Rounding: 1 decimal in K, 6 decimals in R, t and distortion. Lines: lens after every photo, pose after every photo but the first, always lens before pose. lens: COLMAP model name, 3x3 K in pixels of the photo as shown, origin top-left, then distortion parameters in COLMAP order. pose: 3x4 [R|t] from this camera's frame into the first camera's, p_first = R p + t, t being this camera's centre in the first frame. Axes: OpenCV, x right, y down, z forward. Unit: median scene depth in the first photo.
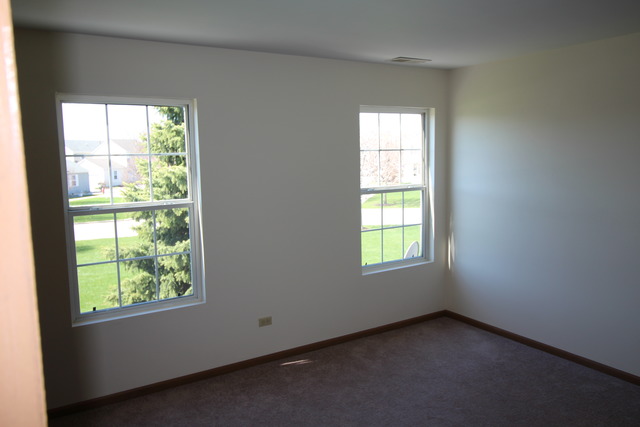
lens RADIAL K [[500.2, 0, 320.0], [0, 500.2, 213.5], [0, 0, 1]] dist [0.010130, 0.001425]
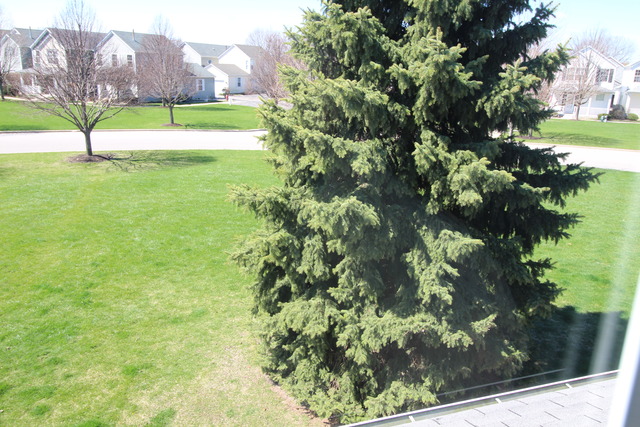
lens RADIAL K [[500.2, 0, 320.0], [0, 500.2, 213.5], [0, 0, 1]] dist [0.010130, 0.001425]
pose [[0.971902, 0.114138, -0.205861, -0.156712], [-0.078910, 0.981951, 0.171888, -0.031779], [0.221765, -0.150814, 0.963367, 0.334509]]
